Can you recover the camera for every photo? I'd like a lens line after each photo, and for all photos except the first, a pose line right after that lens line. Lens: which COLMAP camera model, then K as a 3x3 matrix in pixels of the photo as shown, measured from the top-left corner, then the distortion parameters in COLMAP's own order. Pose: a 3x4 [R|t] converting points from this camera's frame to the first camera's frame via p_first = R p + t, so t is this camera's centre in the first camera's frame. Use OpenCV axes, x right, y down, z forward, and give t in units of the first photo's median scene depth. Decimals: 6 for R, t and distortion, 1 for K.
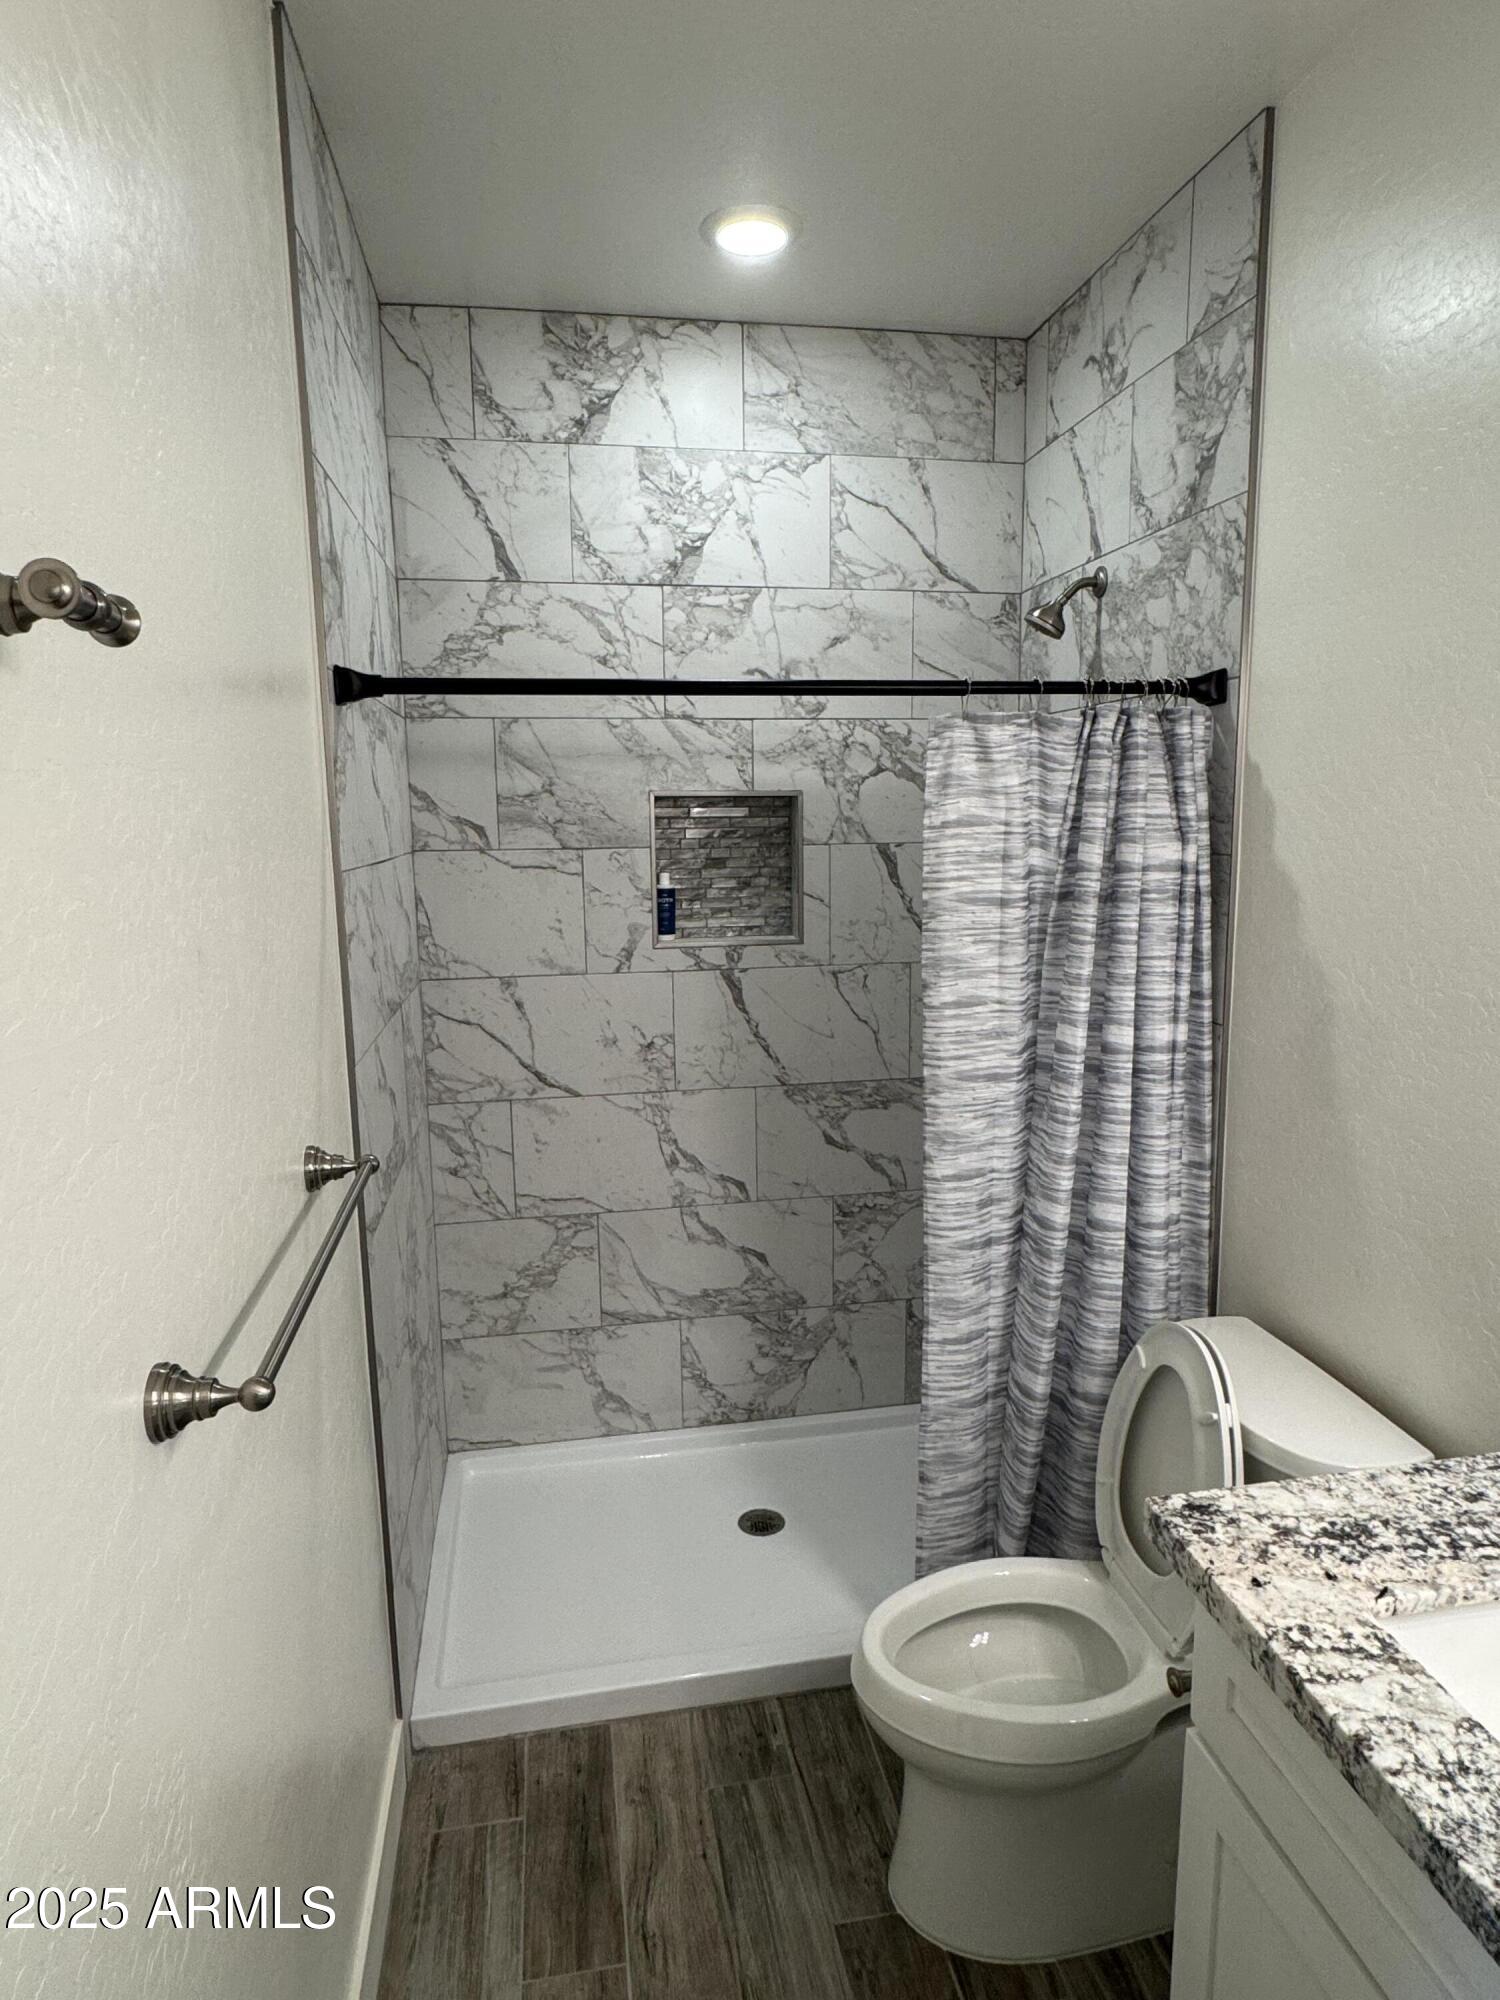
lens RADIAL K [[1161.0, 0, 764.5], [0, 1161.0, 993.1], [0, 0, 1]] dist [-0.002325, 0.001595]
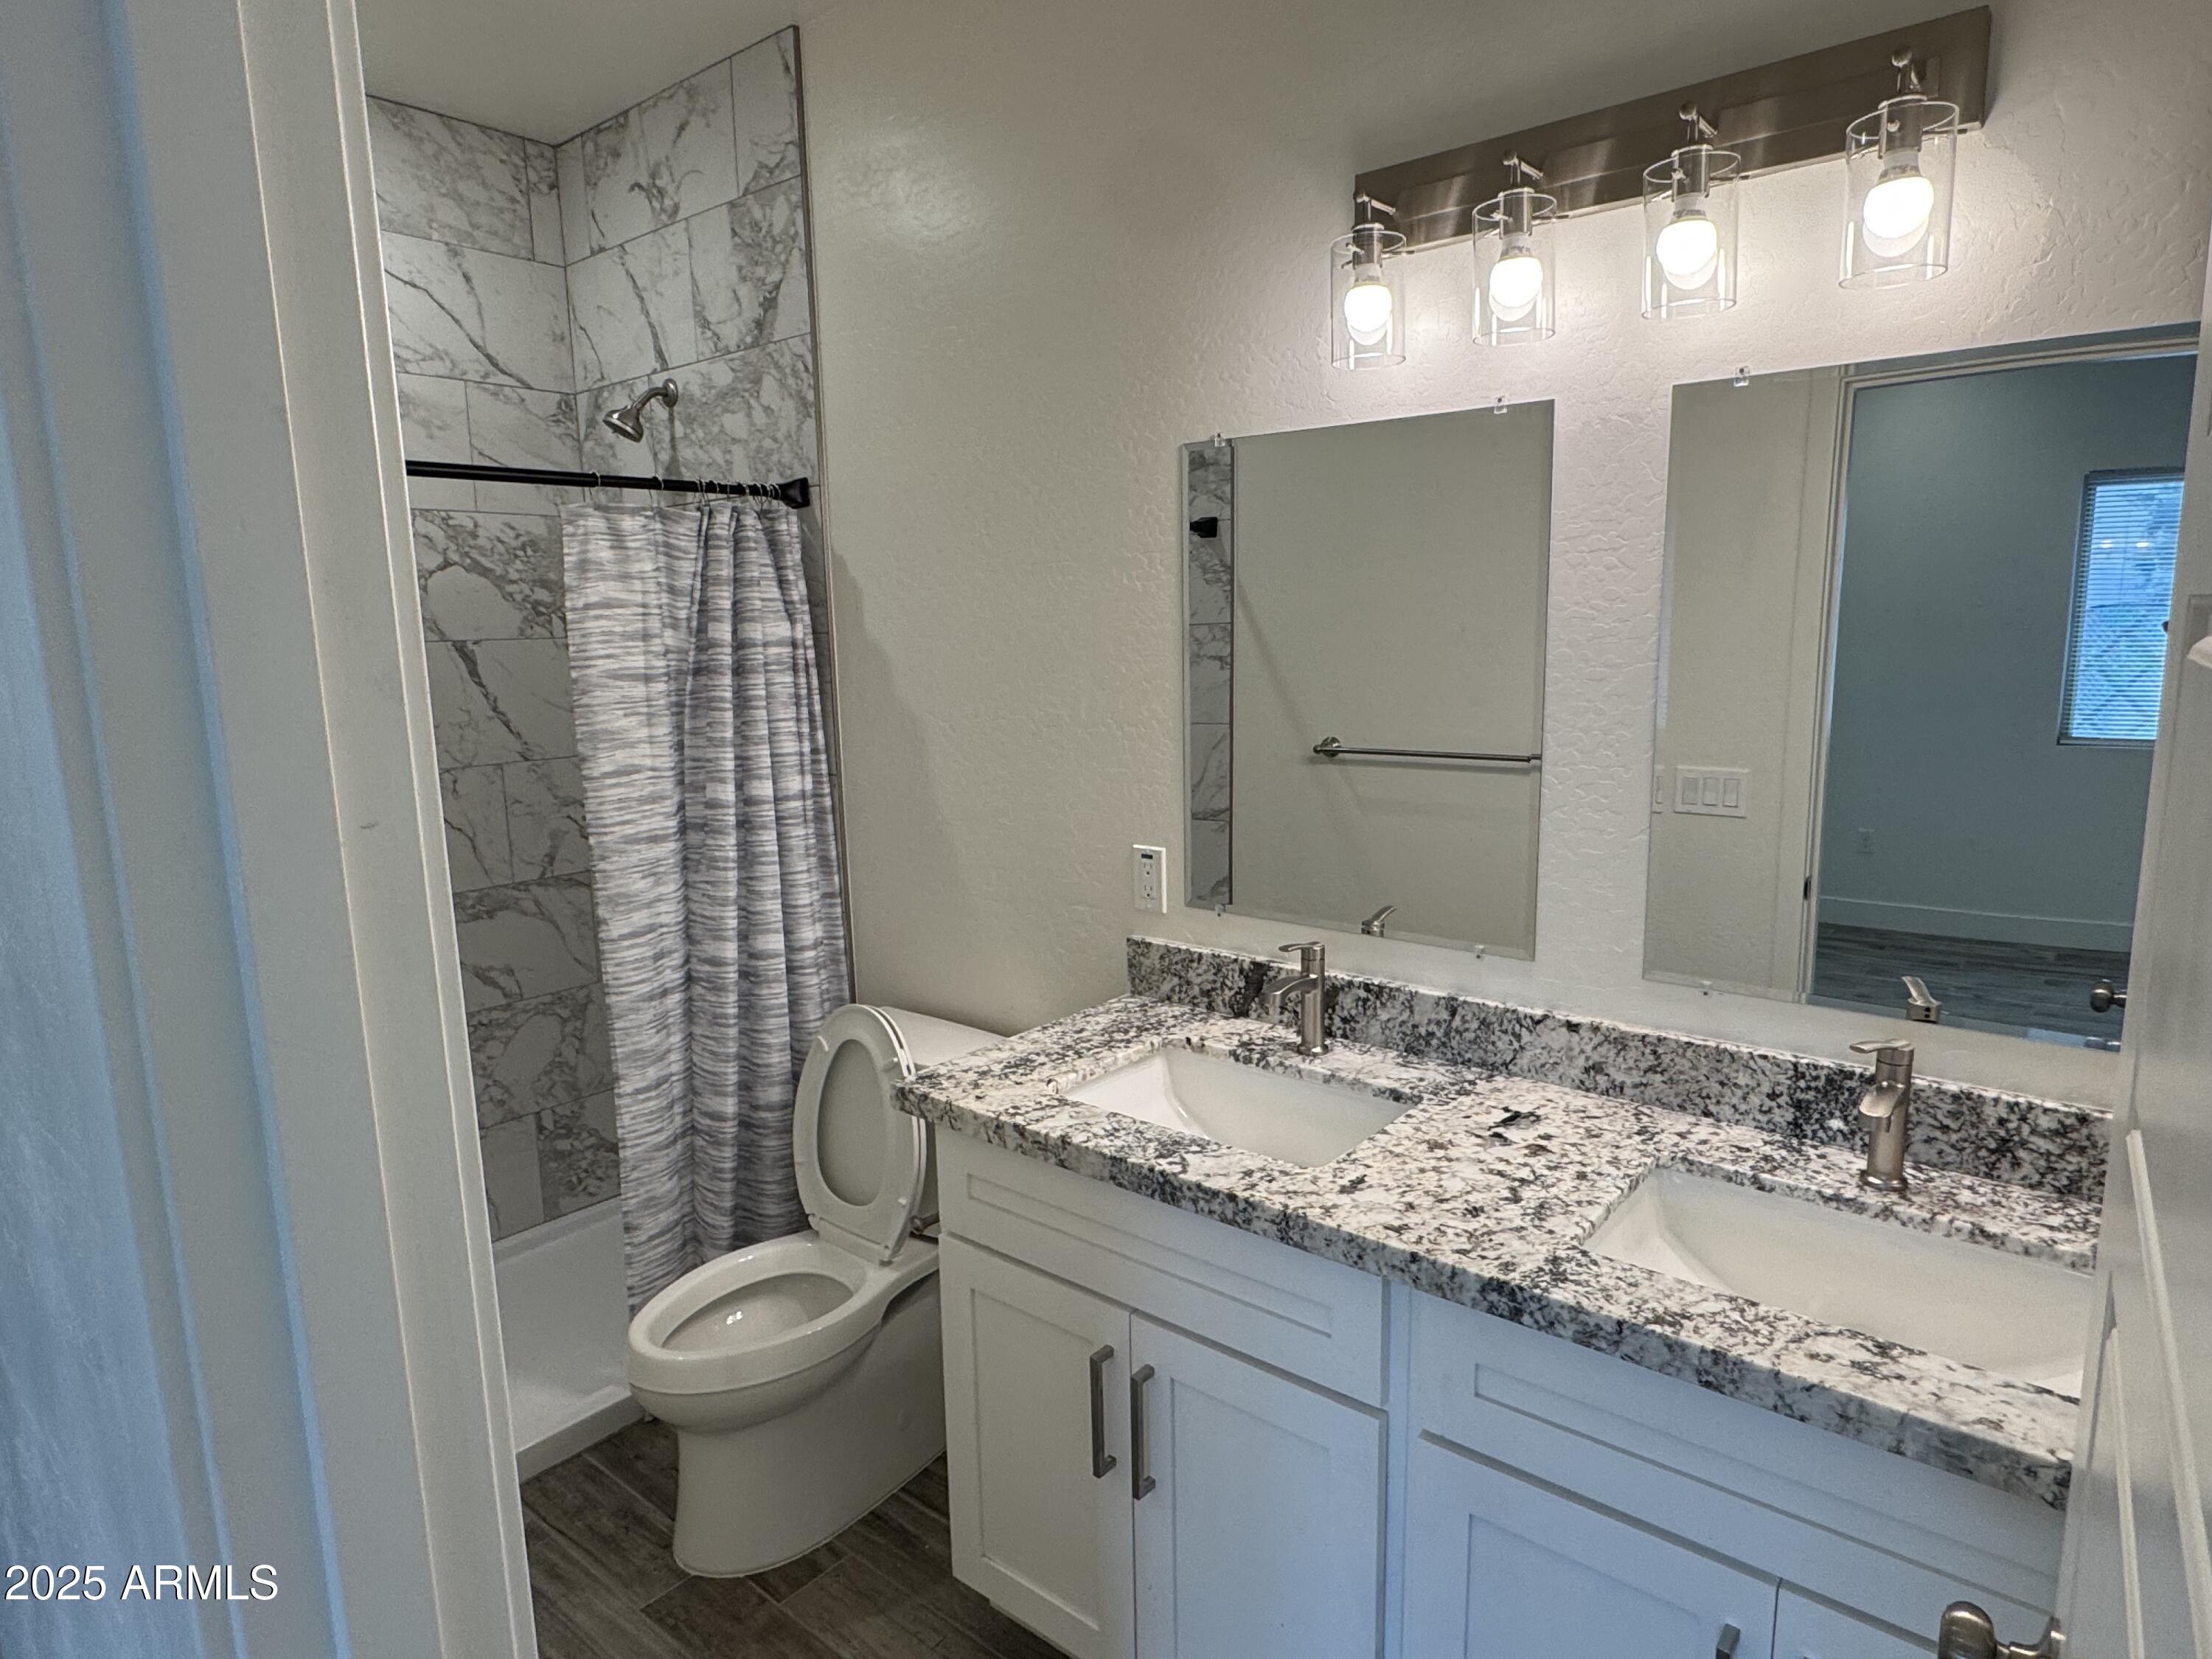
lens RADIAL K [[1284.1, 0, 1089.8], [0, 1284.1, 828.4], [0, 0, 1]] dist [-0.002325, 0.001595]
pose [[0.775050, -0.106567, 0.622848, -0.236361], [0.113876, 0.993094, 0.028212, 0.075150], [-0.621554, 0.049062, 0.781834, -0.199460]]
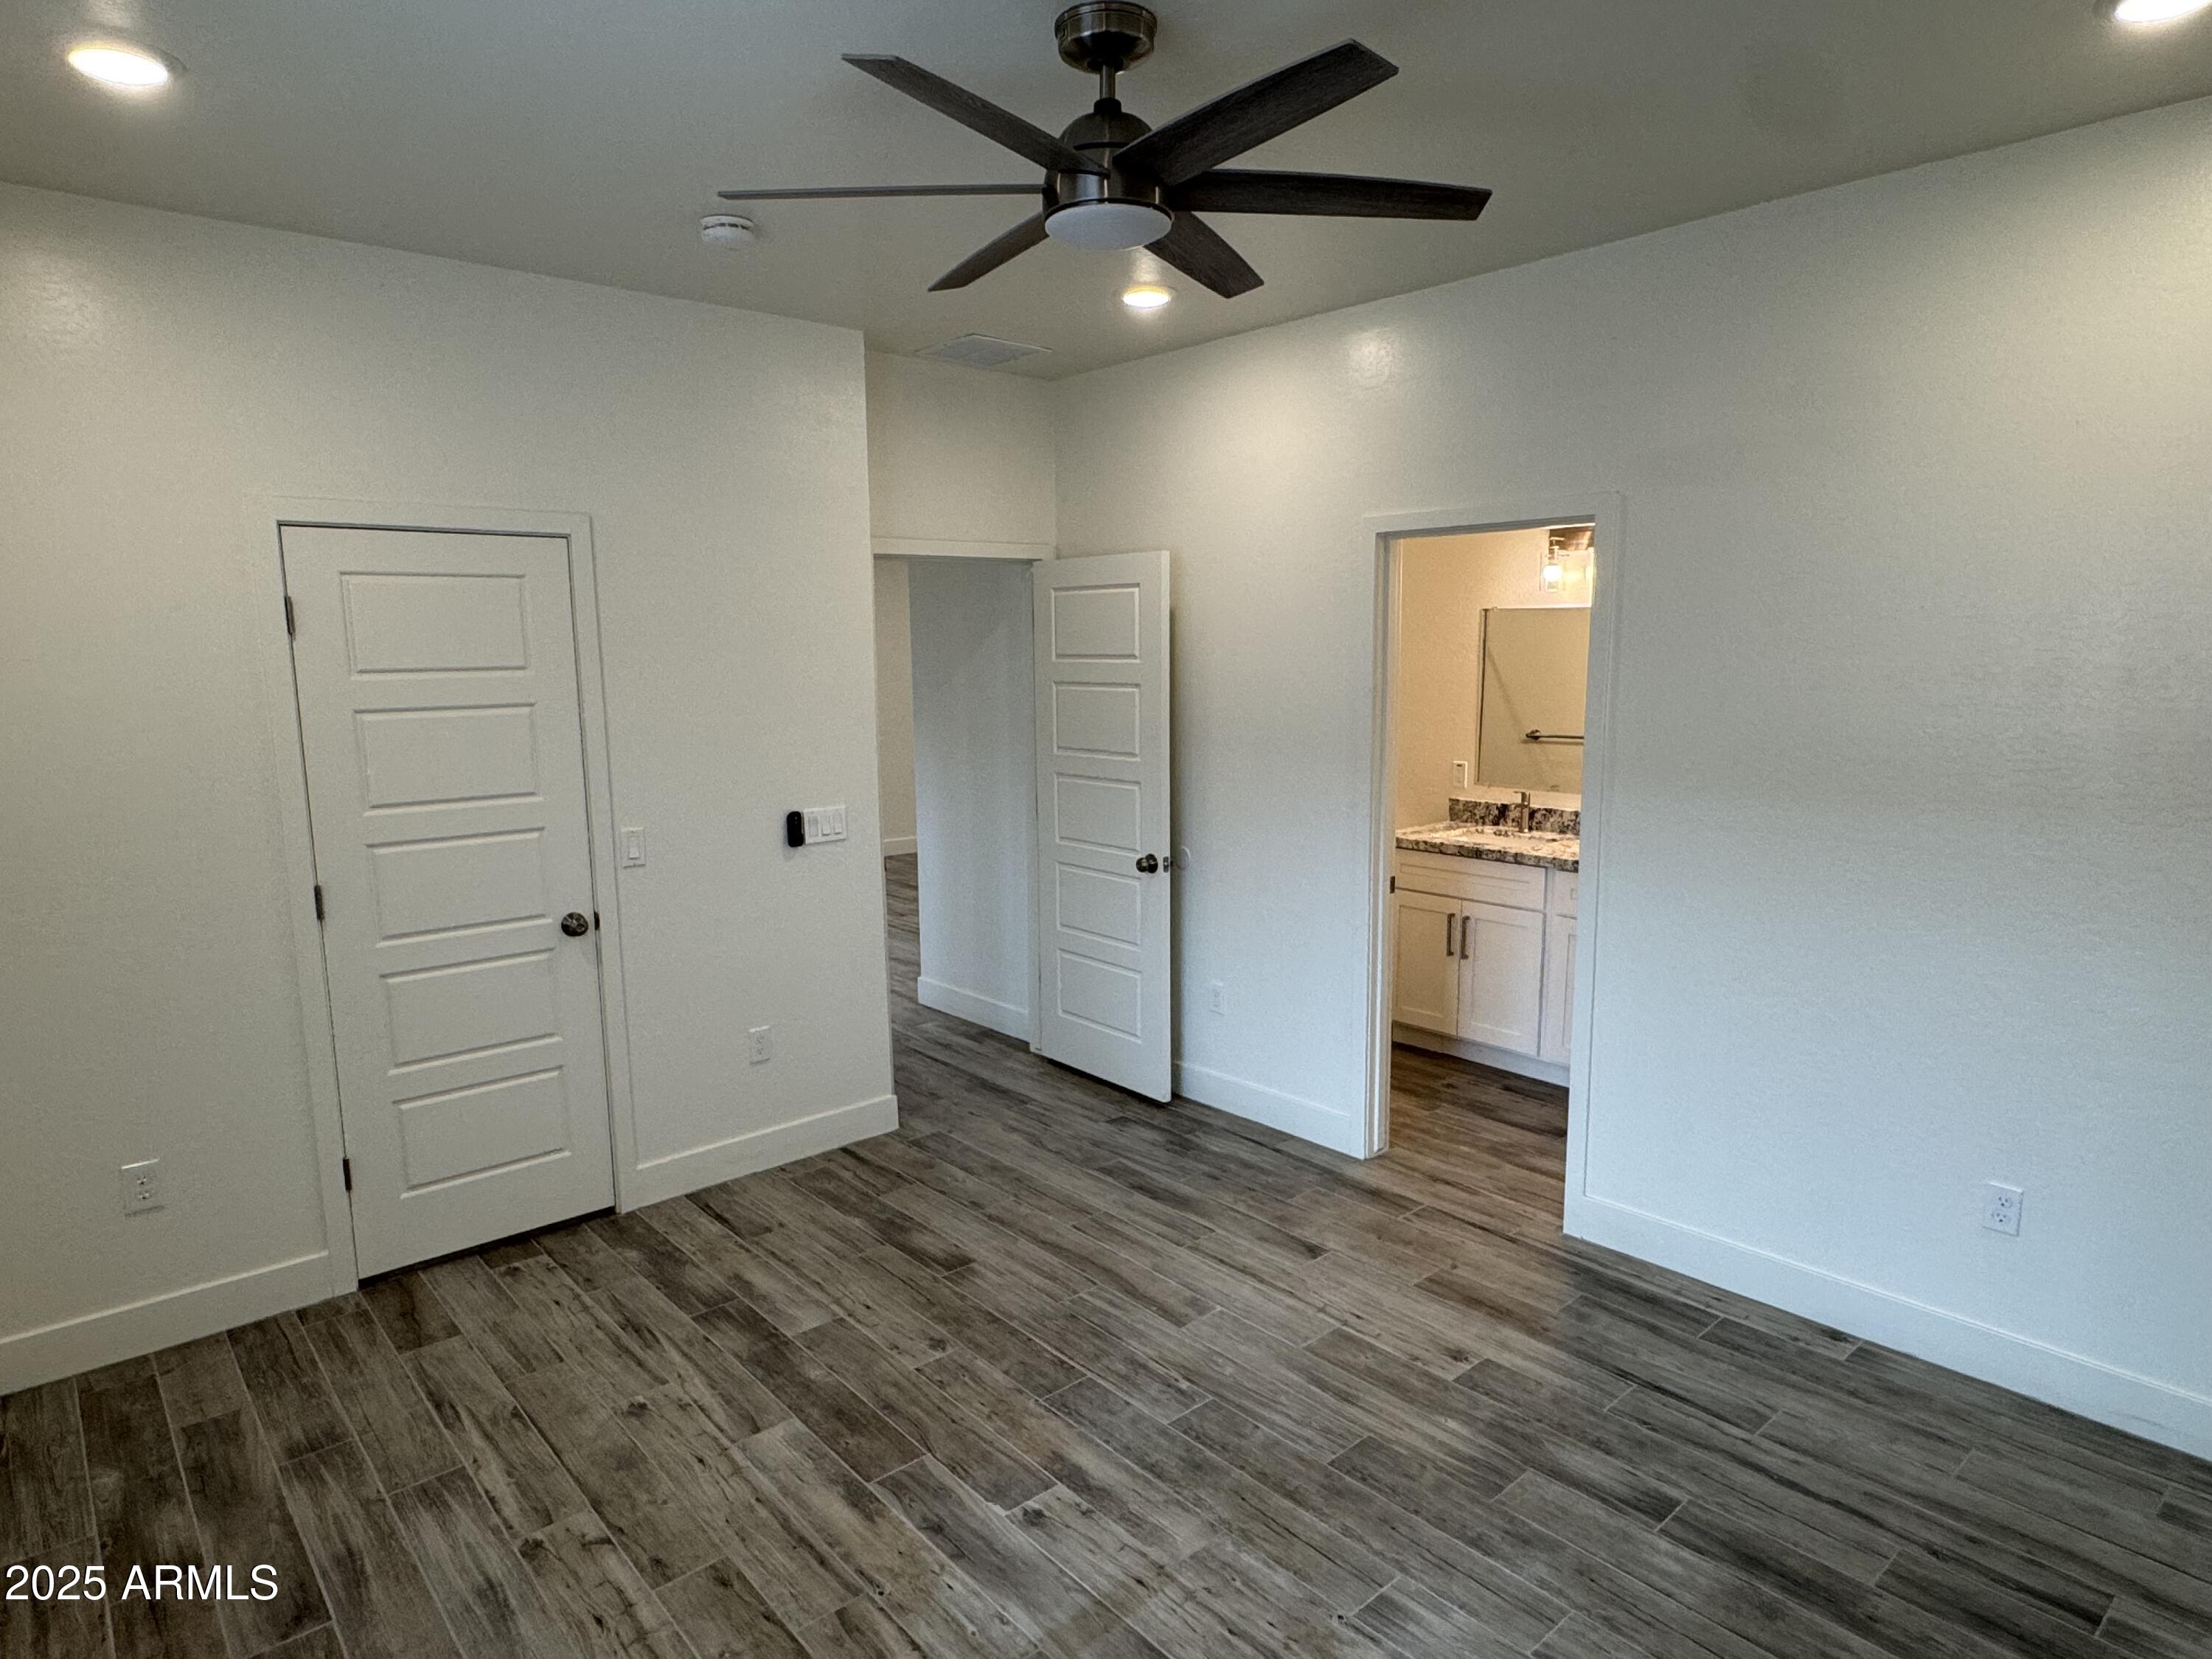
lens RADIAL K [[1284.1, 0, 1109.1], [0, 1284.1, 832.6], [0, 0, 1]] dist [-0.002325, 0.001595]
pose [[0.854507, -0.073565, 0.514205, -1.607889], [0.081974, 0.996614, 0.006357, 0.199962], [-0.512931, 0.036719, 0.857644, -1.364280]]
